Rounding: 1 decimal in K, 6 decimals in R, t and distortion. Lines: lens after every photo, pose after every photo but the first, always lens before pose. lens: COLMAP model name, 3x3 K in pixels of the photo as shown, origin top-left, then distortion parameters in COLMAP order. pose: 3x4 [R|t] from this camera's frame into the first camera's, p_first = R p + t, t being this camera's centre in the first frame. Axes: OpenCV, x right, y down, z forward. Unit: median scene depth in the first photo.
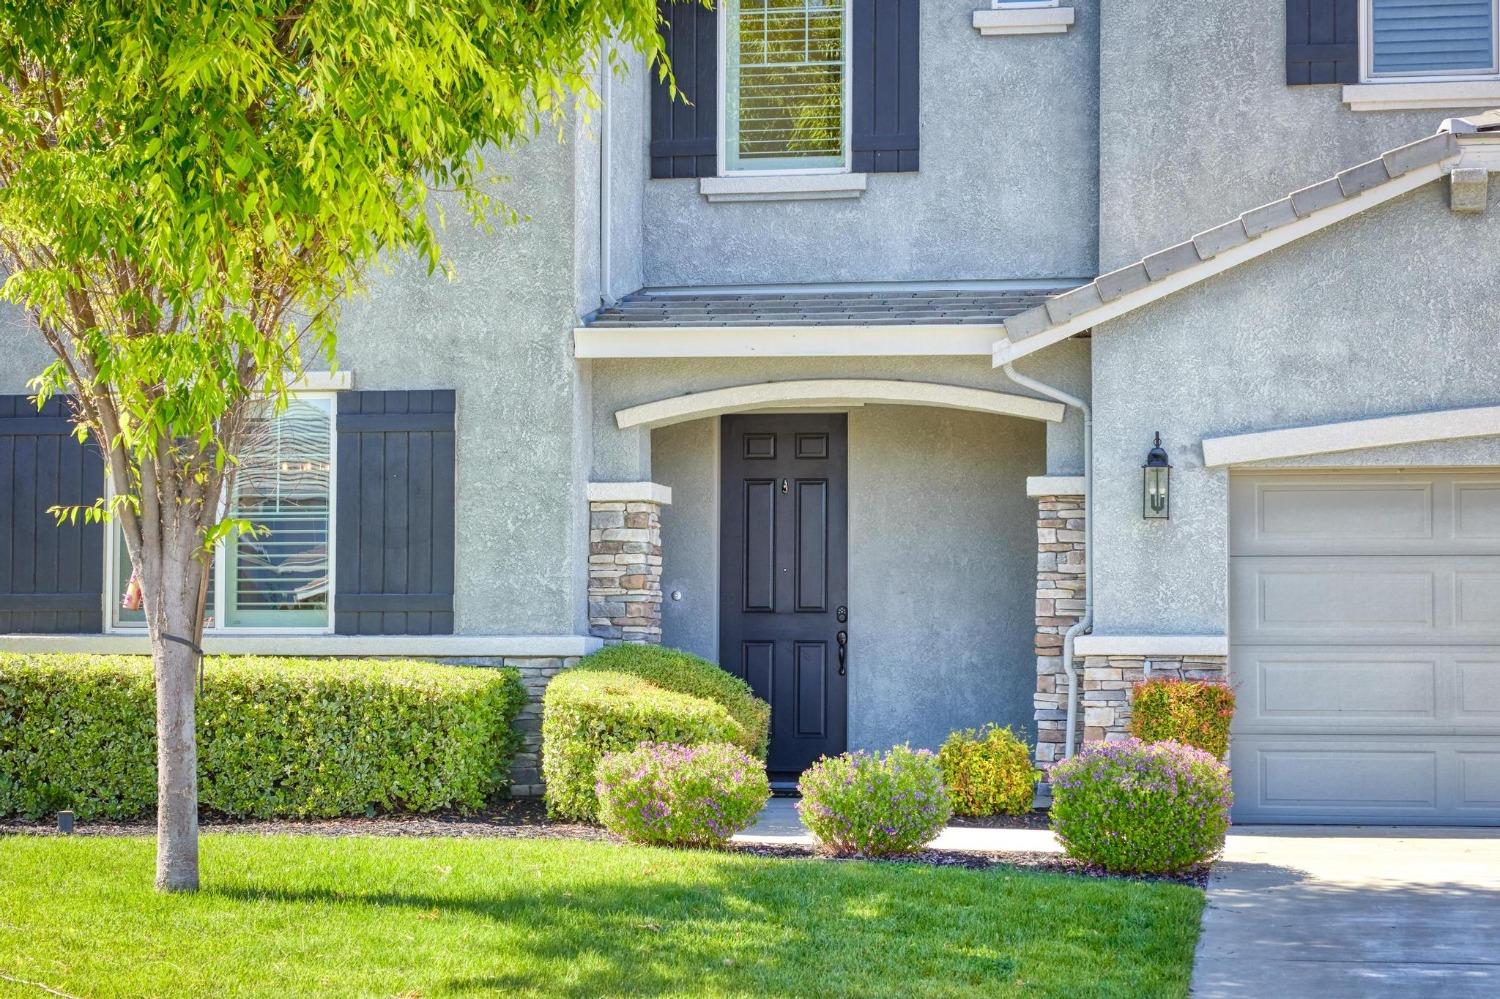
lens RADIAL K [[3071.2, 0, 746.5], [0, 3071.2, 493.3], [0, 0, 1]] dist [-0.004282, 0.000000]
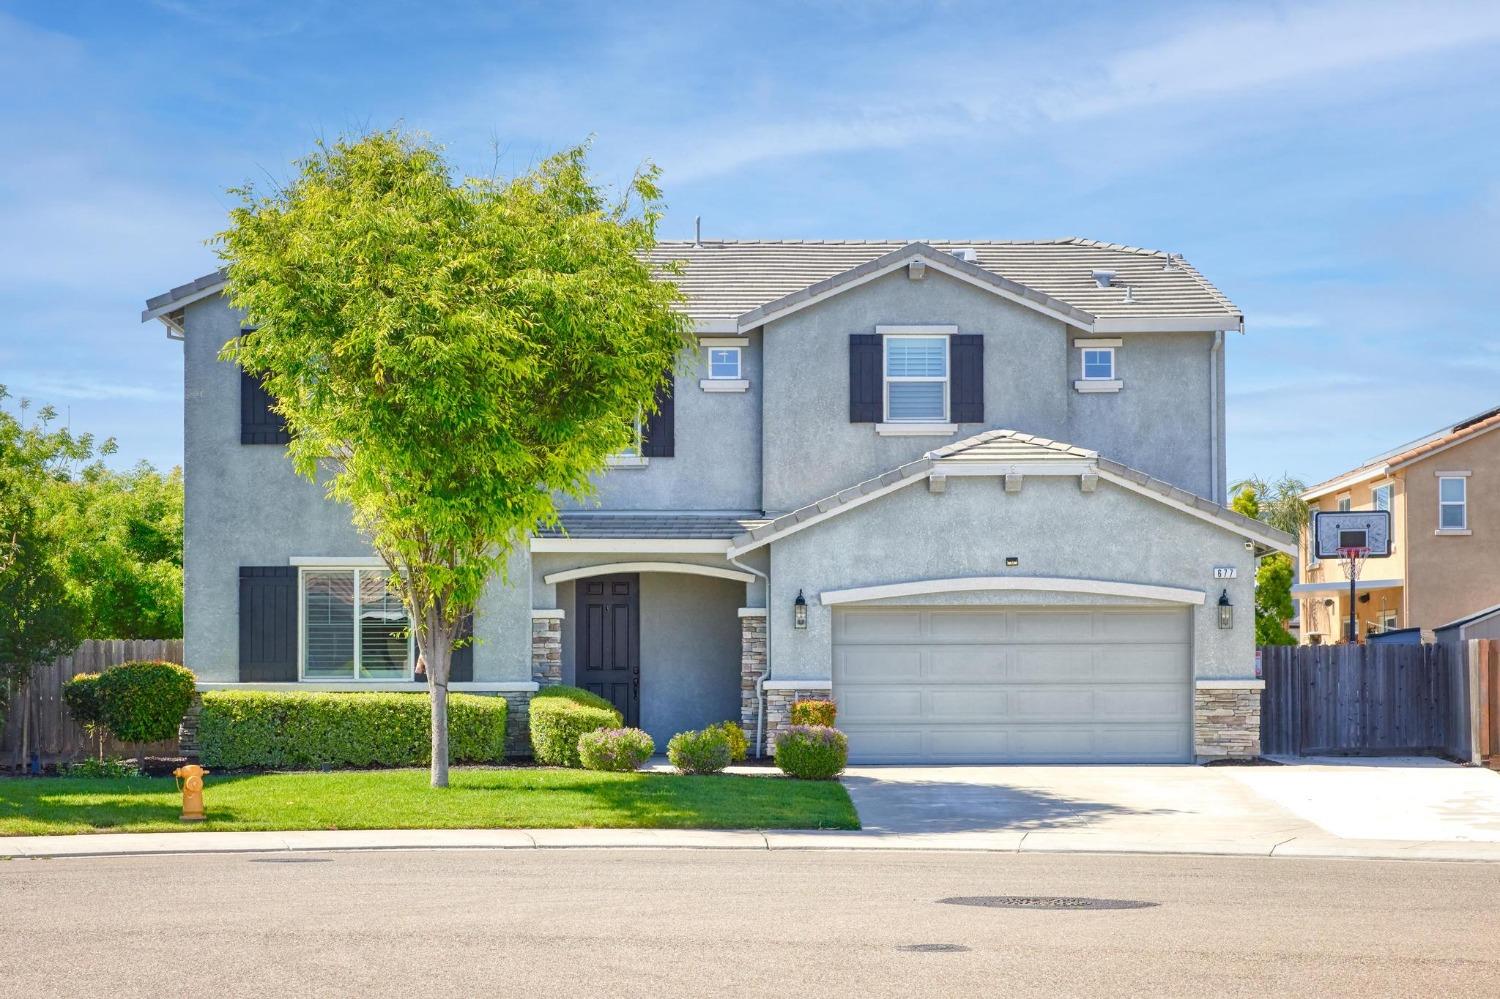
lens RADIAL K [[2979.1, 0, 733.0], [0, 2979.1, 557.5], [0, 0, 1]] dist [-0.009498, 0.000000]
pose [[0.979851, 0.003643, 0.199699, -0.336350], [-0.005332, 0.999954, 0.007923, -0.058232], [-0.199661, -0.008828, 0.979825, -1.076183]]
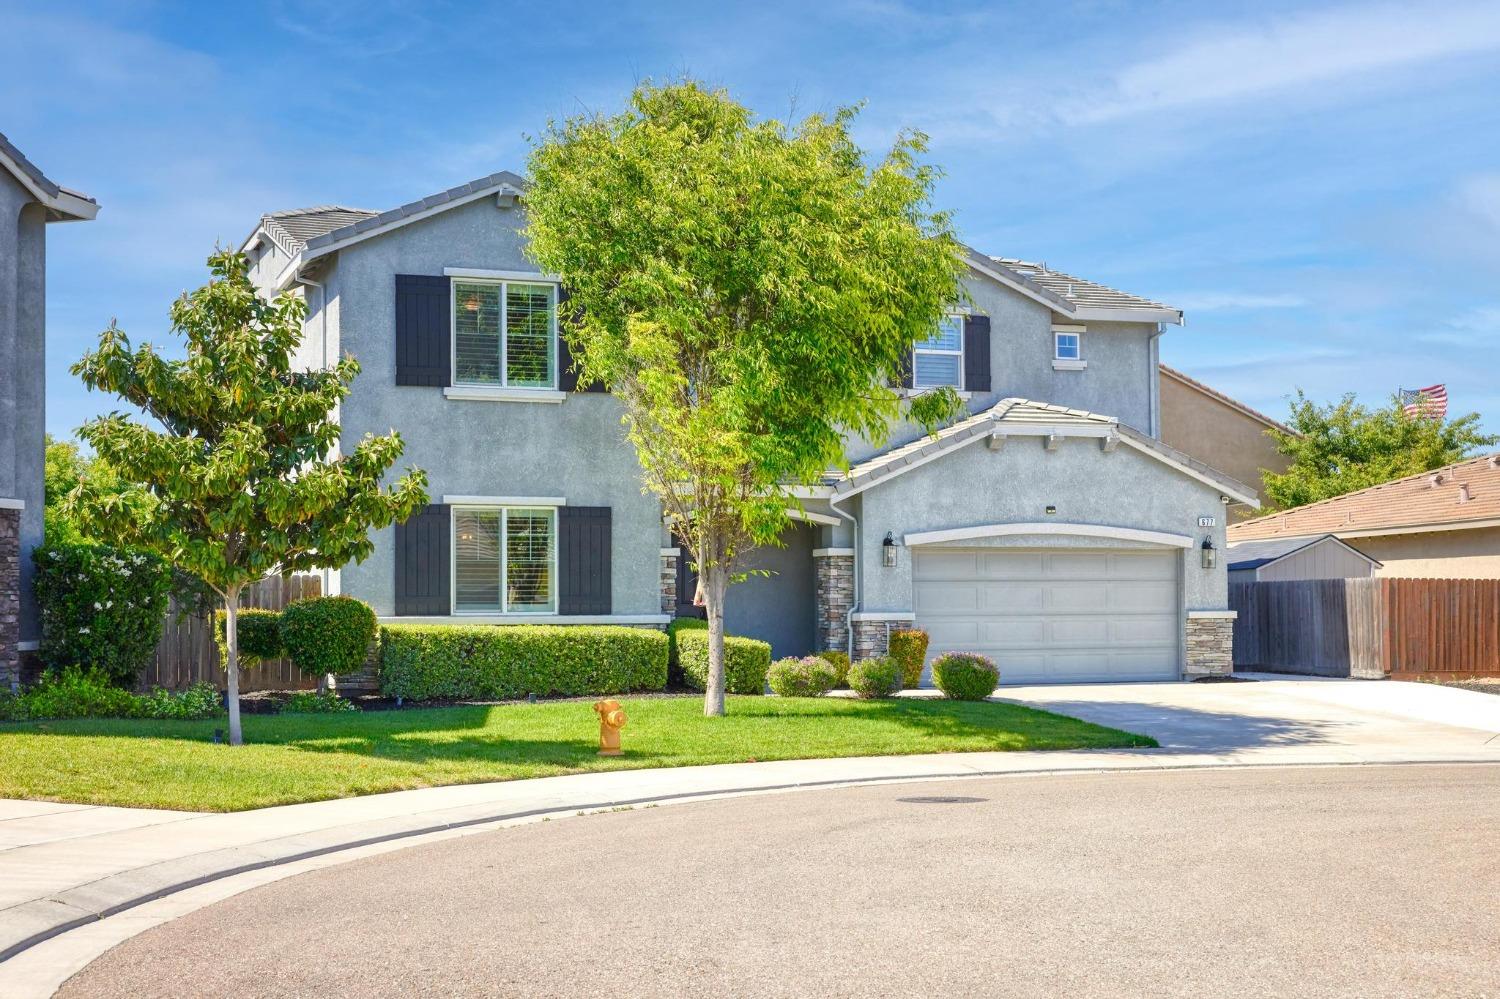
lens RADIAL K [[2098.9, 0, 784.5], [0, 2098.9, 552.5], [0, 0, 1]] dist [-0.004451, 0.000000]
pose [[0.840043, 0.008119, 0.542459, -0.845736], [-0.018329, 0.999742, 0.013420, -0.023798], [-0.542210, -0.021217, 0.839975, -0.384696]]
